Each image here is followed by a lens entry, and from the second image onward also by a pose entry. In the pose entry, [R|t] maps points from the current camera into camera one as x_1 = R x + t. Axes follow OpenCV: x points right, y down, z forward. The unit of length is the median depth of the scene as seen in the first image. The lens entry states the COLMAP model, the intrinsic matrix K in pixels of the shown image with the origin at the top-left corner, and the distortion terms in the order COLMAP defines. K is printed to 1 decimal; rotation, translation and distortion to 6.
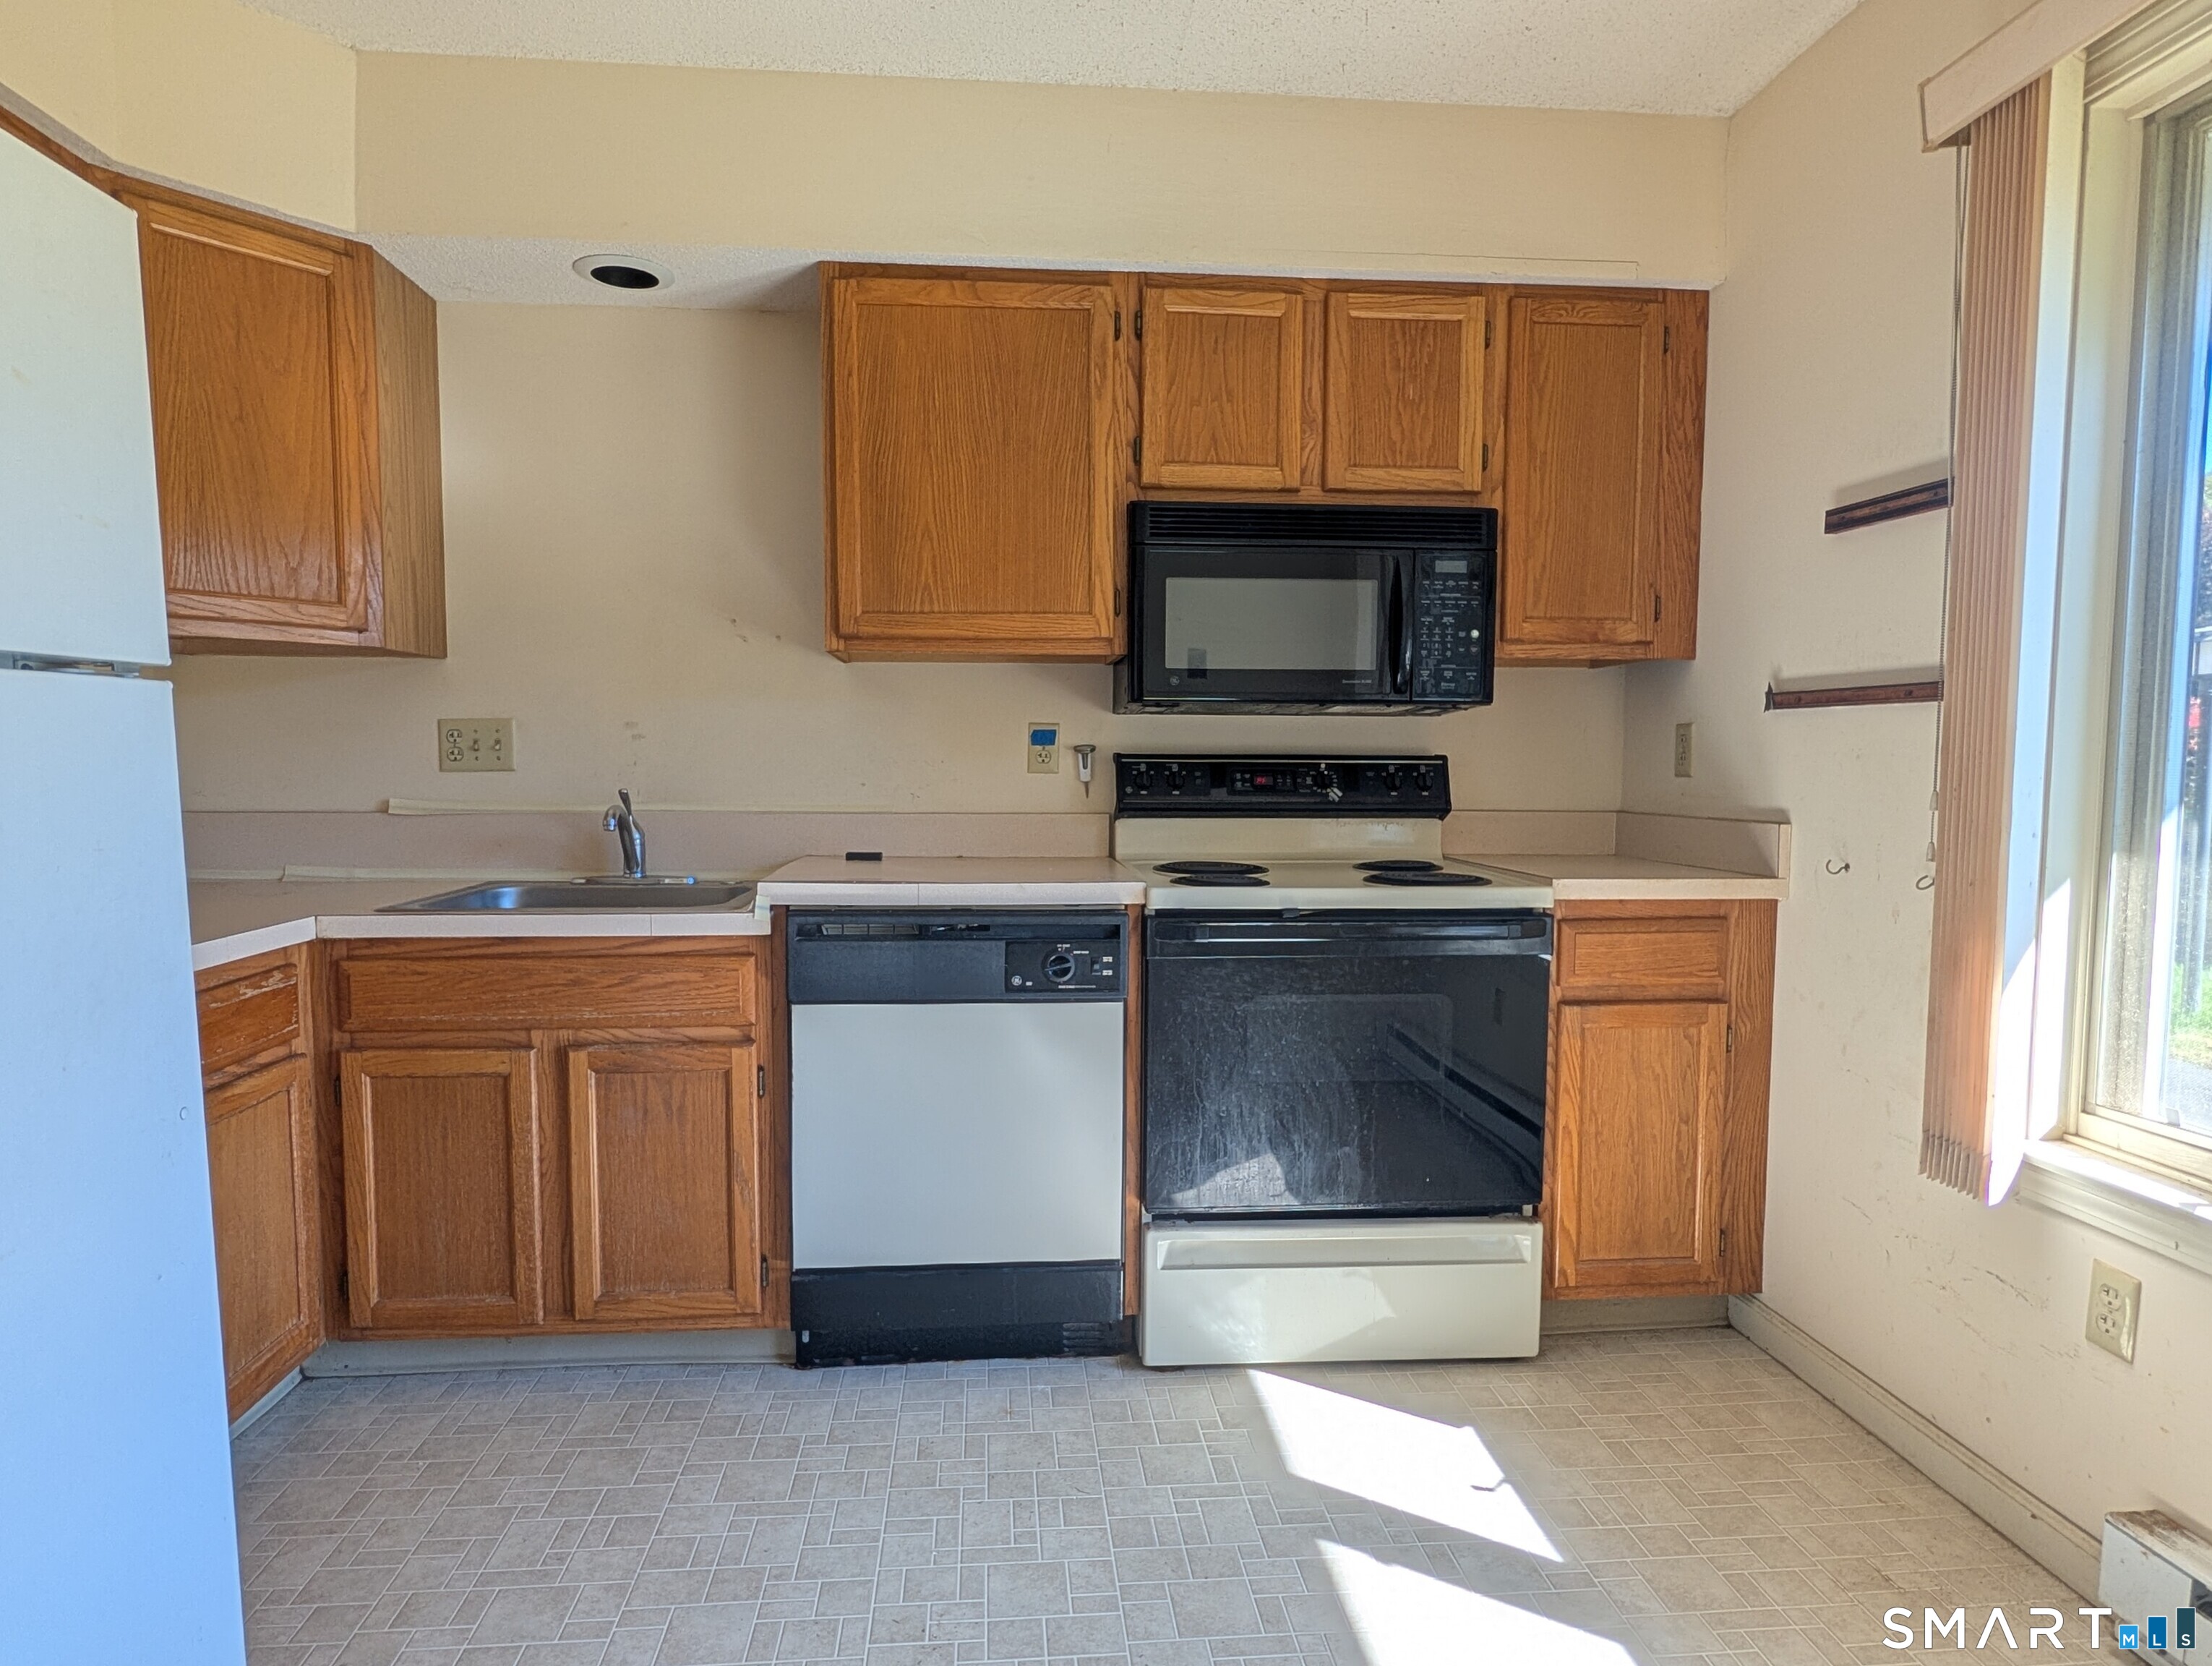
lens RADIAL K [[1218.4, 0, 1106.0], [0, 1218.4, 833.0], [0, 0, 1]] dist [-0.003875, -0.001215]
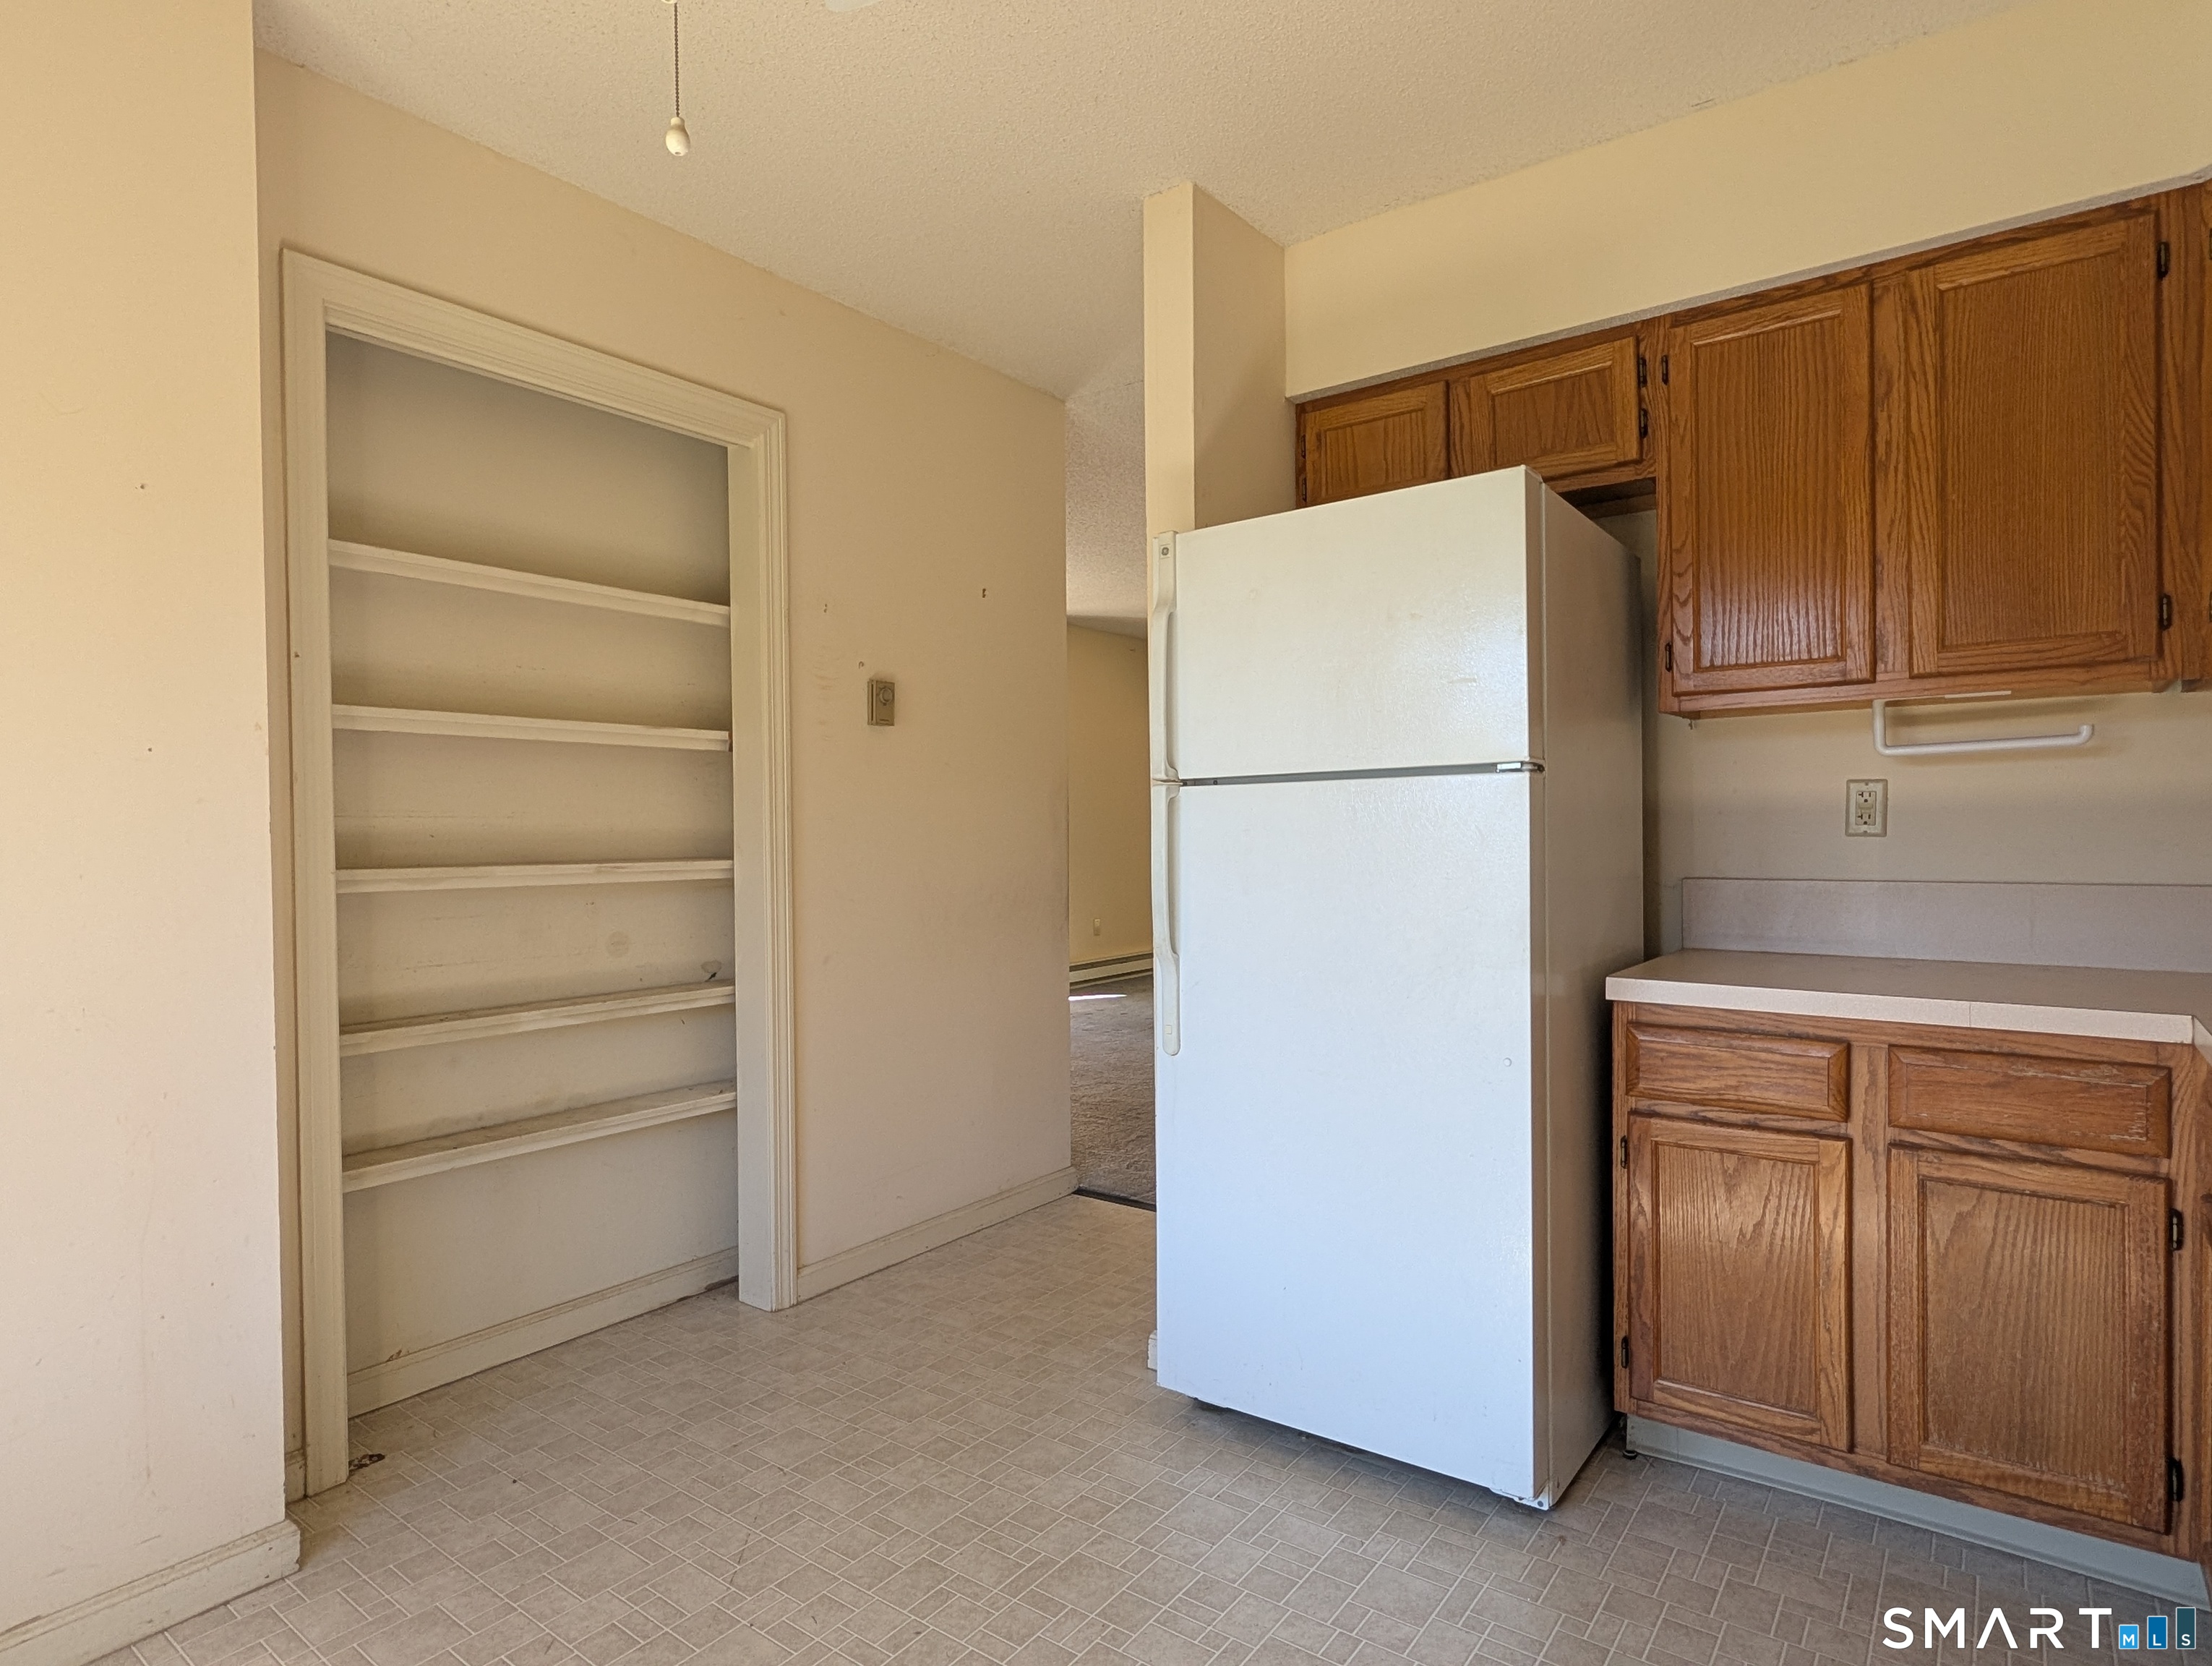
lens RADIAL K [[1218.4, 0, 1106.0], [0, 1218.4, 833.0], [0, 0, 1]] dist [-0.003875, -0.001215]
pose [[-0.668275, 0.009501, -0.743854, 0.355271], [-0.038948, 0.998100, 0.047740, -0.052662], [0.742894, 0.060875, -0.666635, 0.851237]]
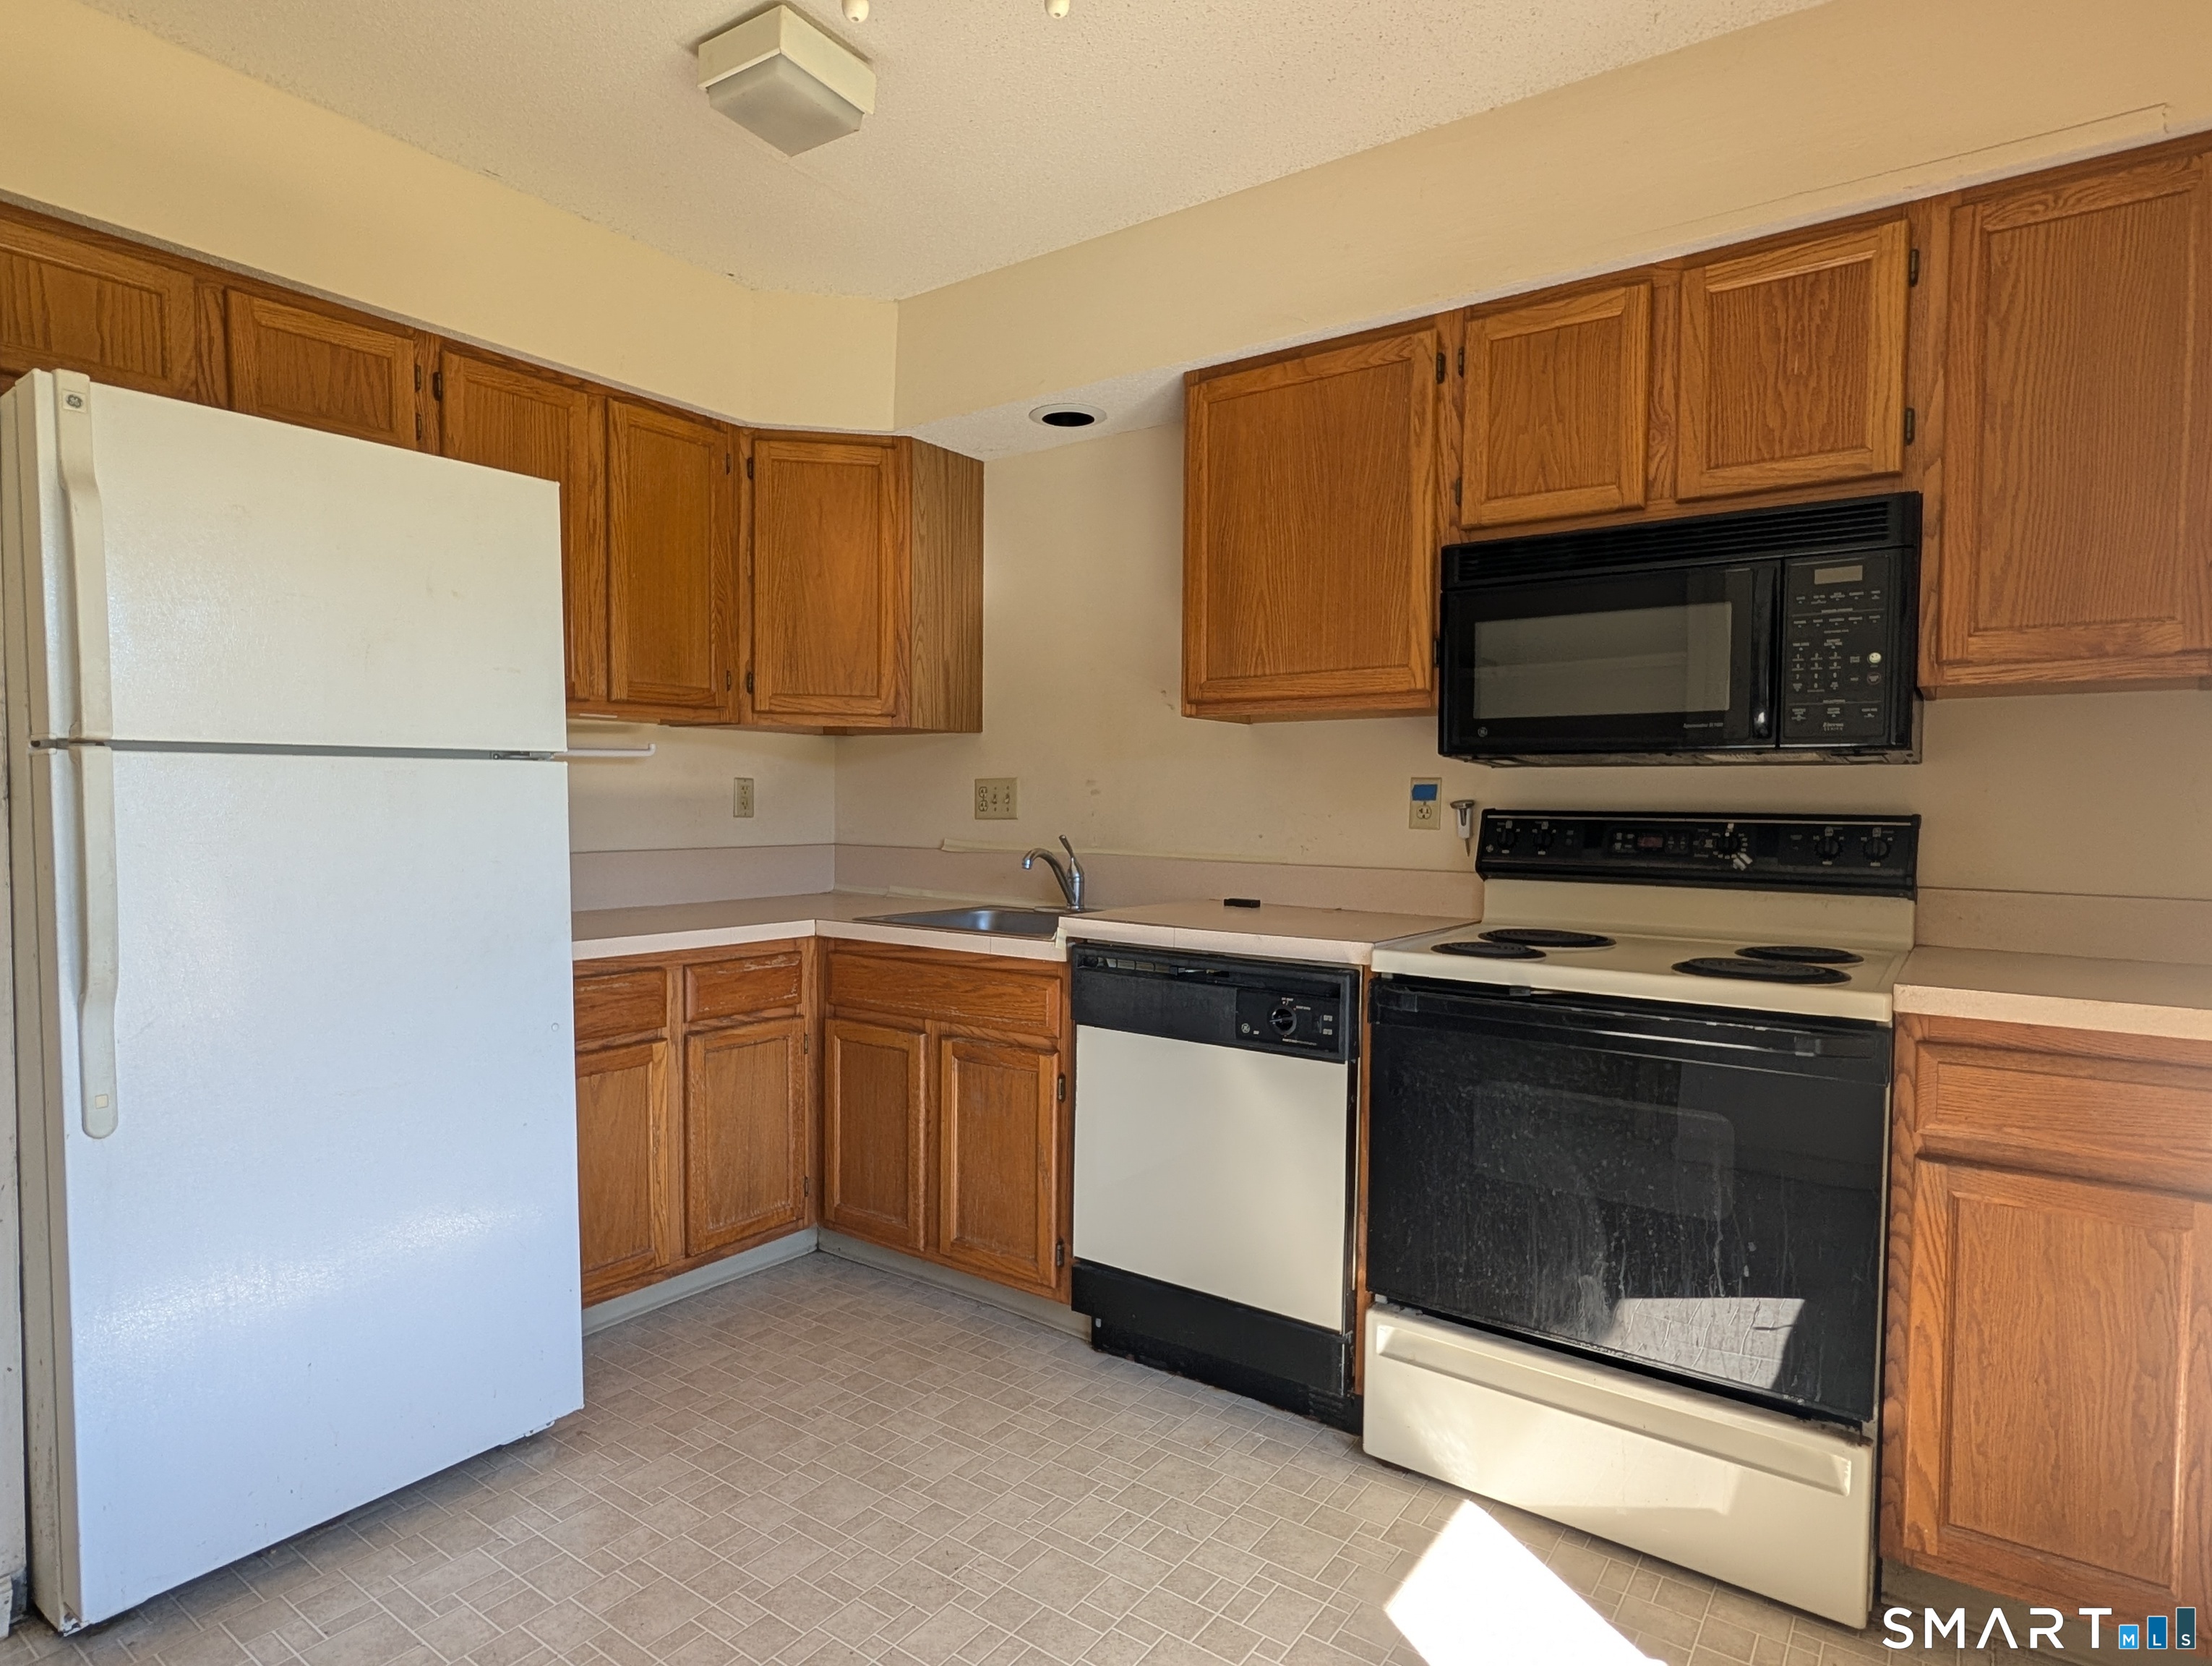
lens RADIAL K [[1218.4, 0, 1106.0], [0, 1218.4, 833.0], [0, 0, 1]] dist [-0.003875, -0.001215]
pose [[0.760991, 0.020863, -0.648426, 0.451872], [-0.047466, 0.998595, -0.023577, -0.012876], [0.647023, 0.048720, 0.760912, 0.113929]]
